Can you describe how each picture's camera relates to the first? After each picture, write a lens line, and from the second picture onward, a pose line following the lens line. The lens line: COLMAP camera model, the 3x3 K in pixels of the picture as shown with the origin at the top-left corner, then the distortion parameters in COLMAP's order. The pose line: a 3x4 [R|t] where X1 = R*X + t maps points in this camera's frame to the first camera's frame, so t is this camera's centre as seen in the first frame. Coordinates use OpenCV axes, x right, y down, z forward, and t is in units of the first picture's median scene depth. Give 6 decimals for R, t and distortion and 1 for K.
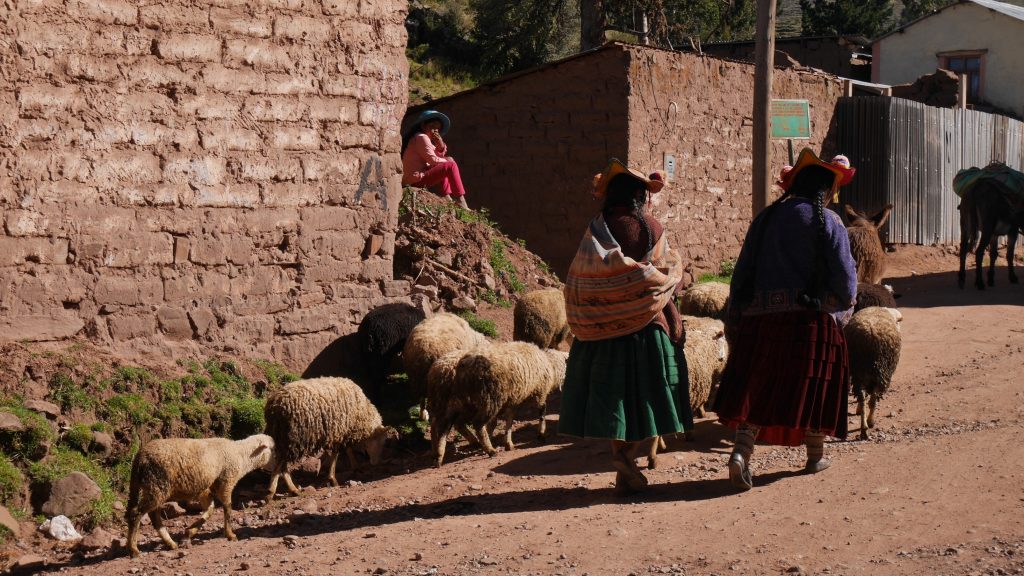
lens RADIAL K [[2053.6, 0, 512.2], [0, 2053.6, 289.3], [0, 0, 1]] dist [-0.035275, 0.000000]
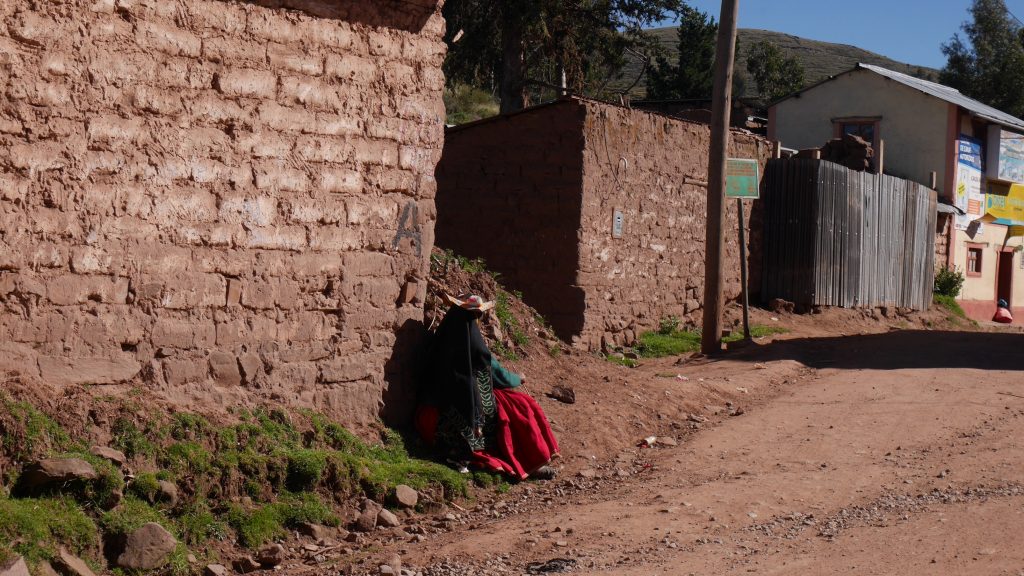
lens RADIAL K [[2053.6, 0, 511.9], [0, 2053.6, 286.7], [0, 0, 1]] dist [-0.035275, 0.000000]
pose [[0.994790, 0.023995, 0.099084, -0.121504], [-0.021073, 0.999315, -0.030436, 0.004418], [-0.099746, 0.028190, 0.994613, 0.029198]]
